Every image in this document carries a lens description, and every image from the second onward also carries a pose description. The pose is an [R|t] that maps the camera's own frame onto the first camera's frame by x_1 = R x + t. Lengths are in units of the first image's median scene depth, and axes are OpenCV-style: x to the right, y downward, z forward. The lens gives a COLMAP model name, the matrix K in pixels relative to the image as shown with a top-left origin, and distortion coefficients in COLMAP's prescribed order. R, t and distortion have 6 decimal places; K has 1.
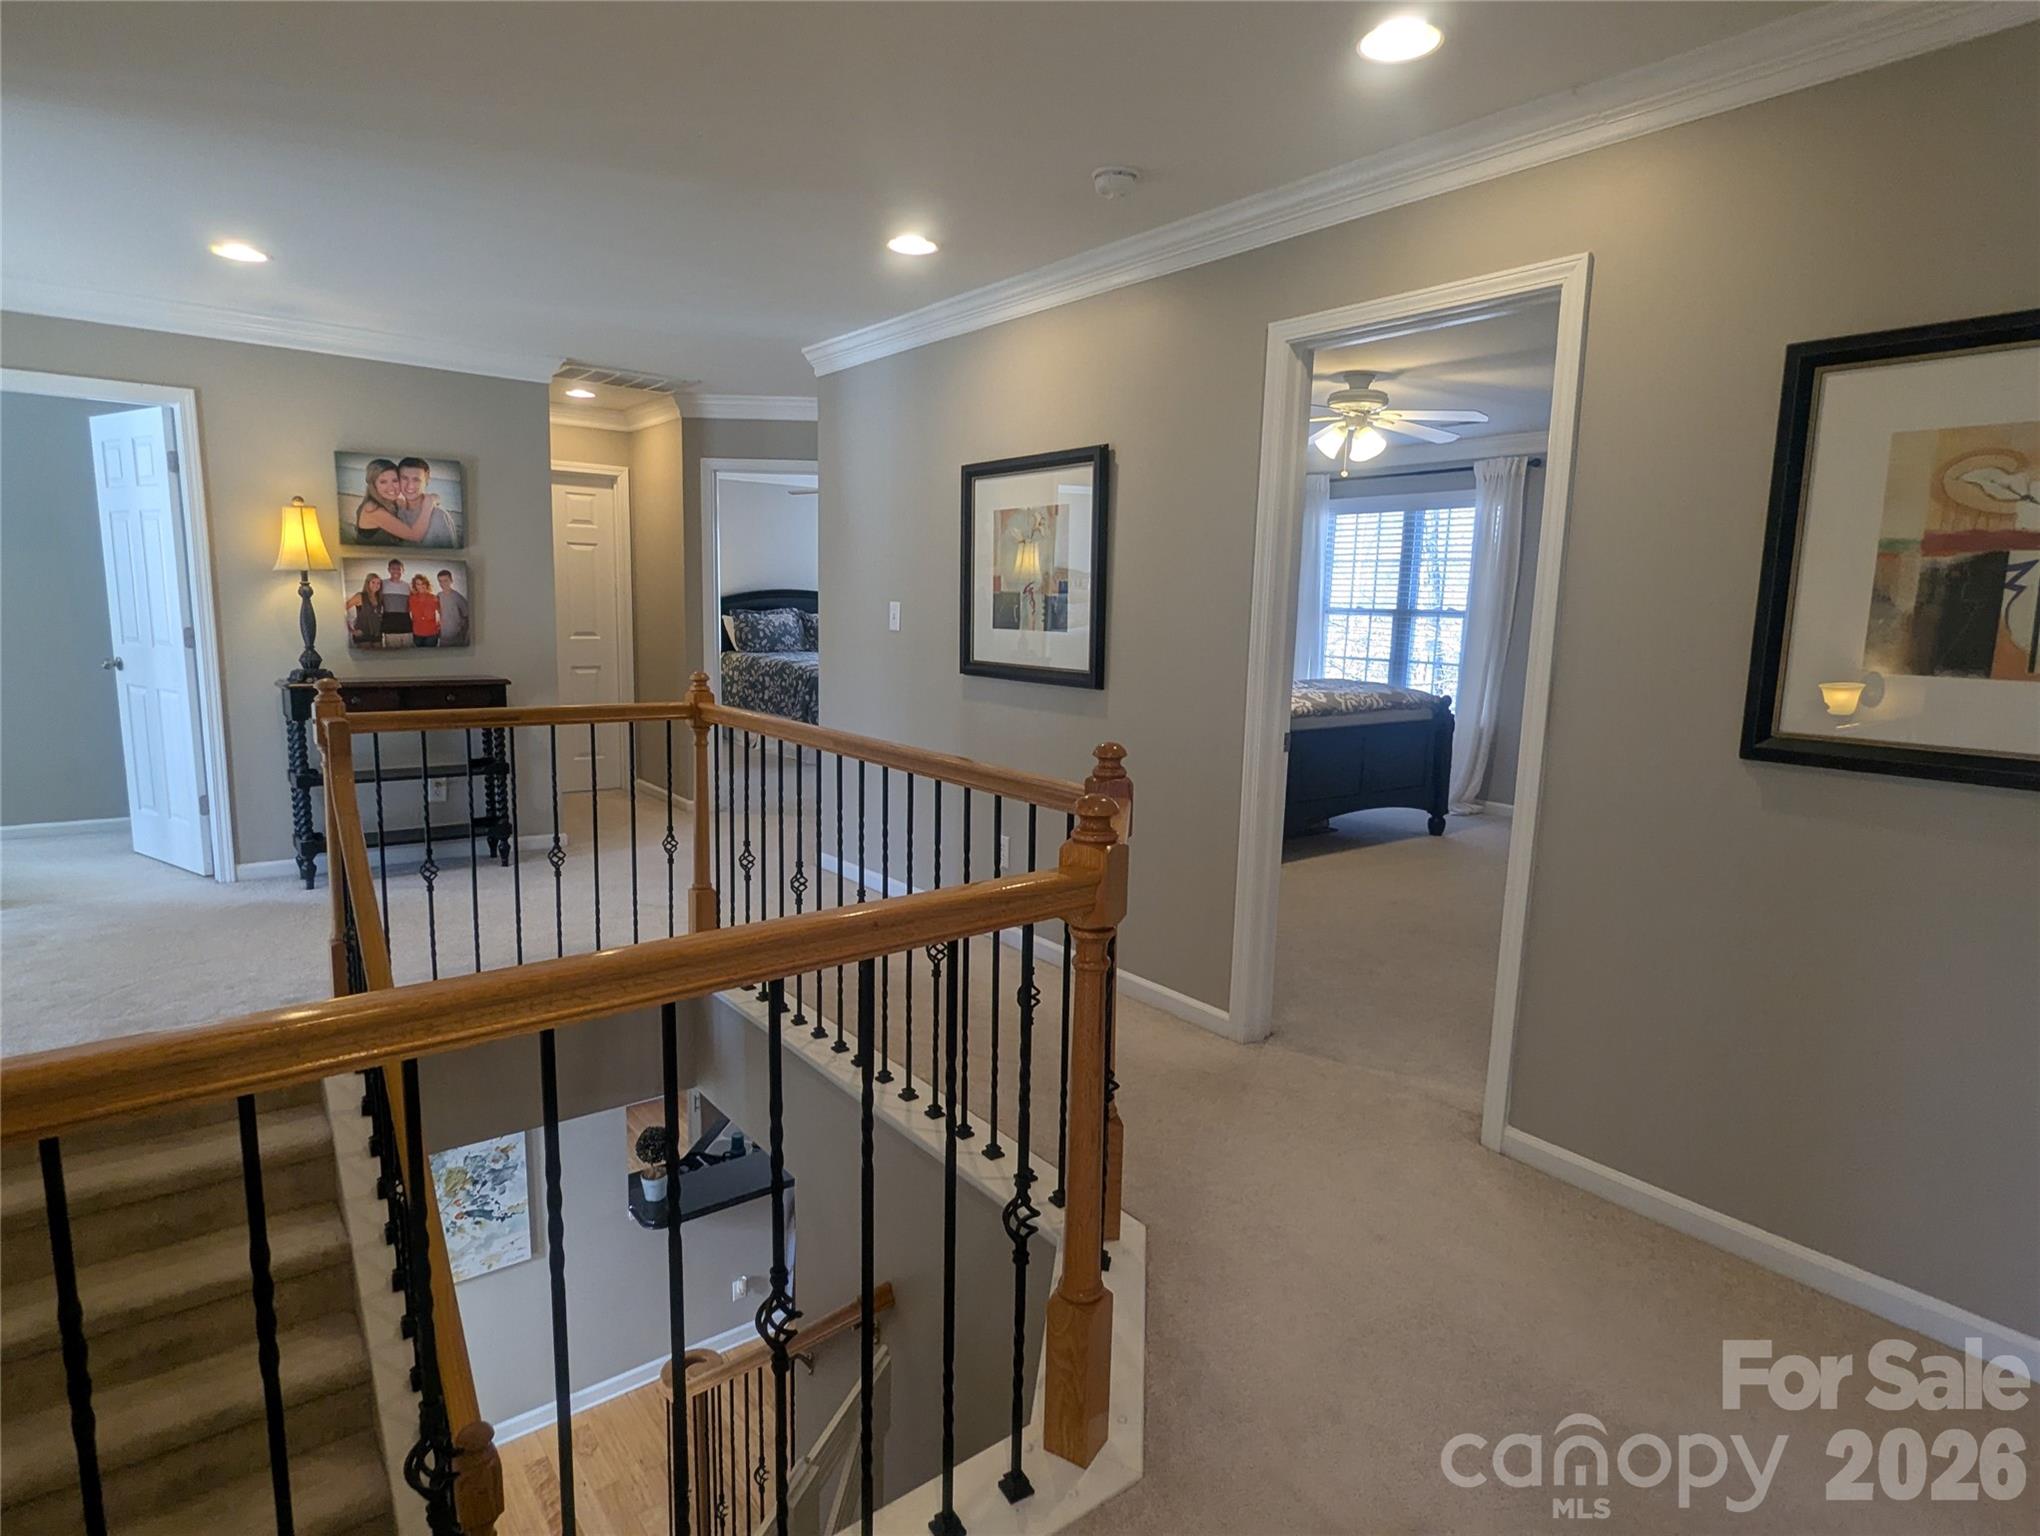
lens RADIAL K [[1116.0, 0, 1015.6], [0, 1116.0, 769.7], [0, 0, 1]] dist [0.002535, 0.000107]
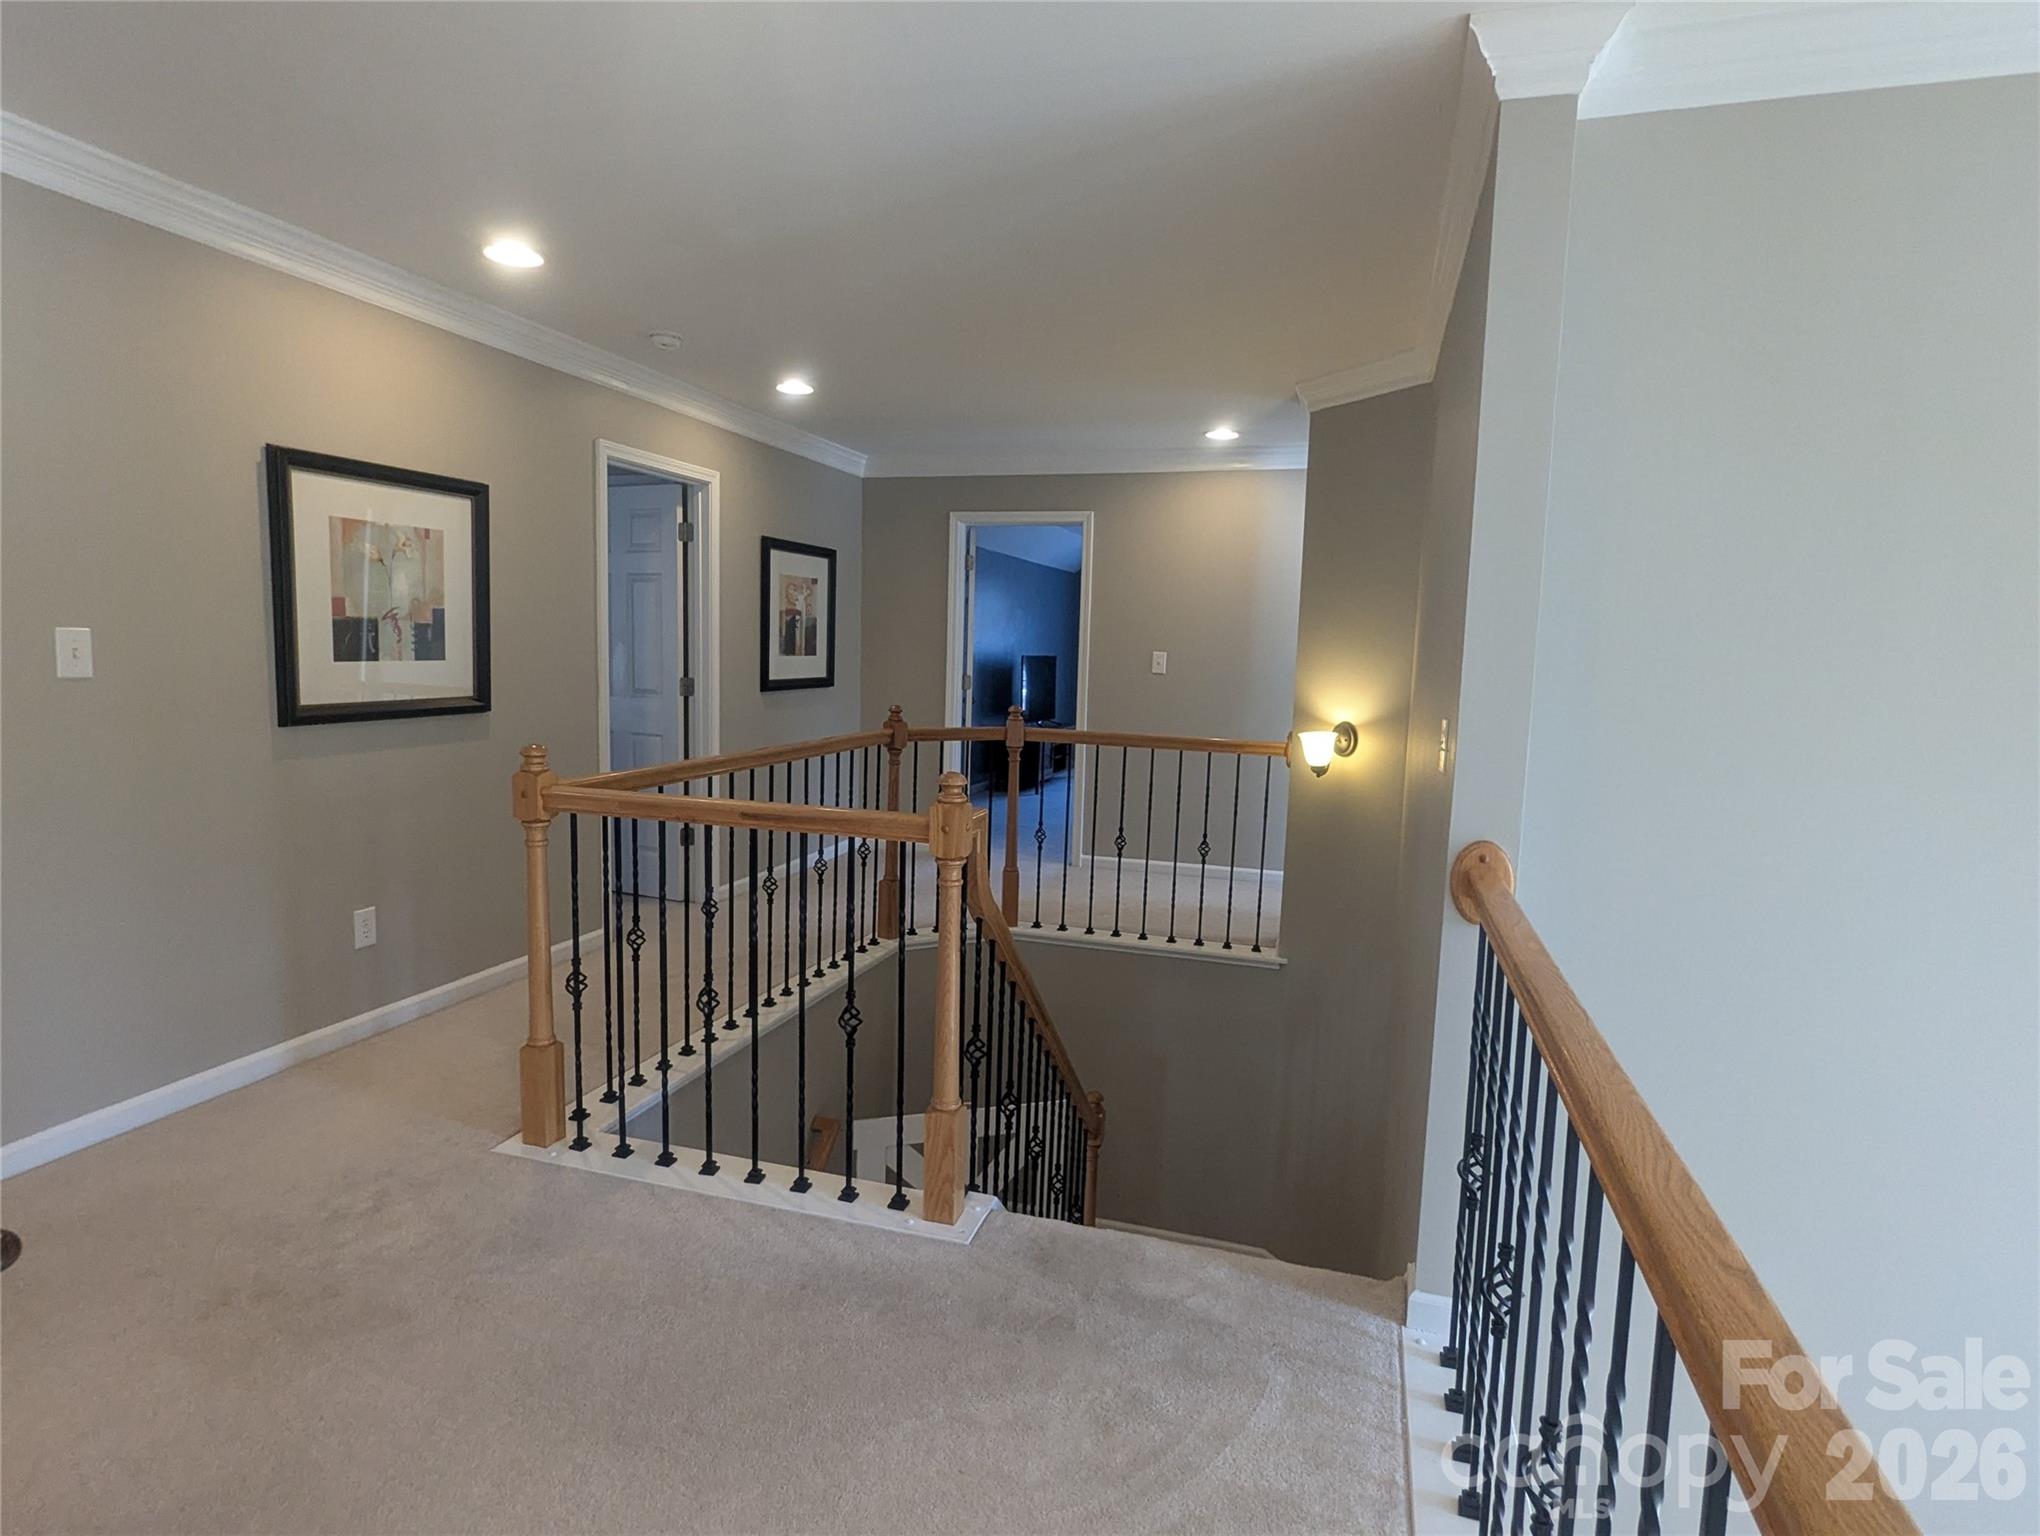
lens RADIAL K [[1116.0, 0, 1015.6], [0, 1116.0, 769.7], [0, 0, 1]] dist [0.002535, 0.000107]
pose [[-0.579051, -0.135317, 0.803984, -0.515736], [0.076223, 0.972826, 0.218632, -0.101592], [-0.811721, 0.187881, -0.553001, 0.568548]]
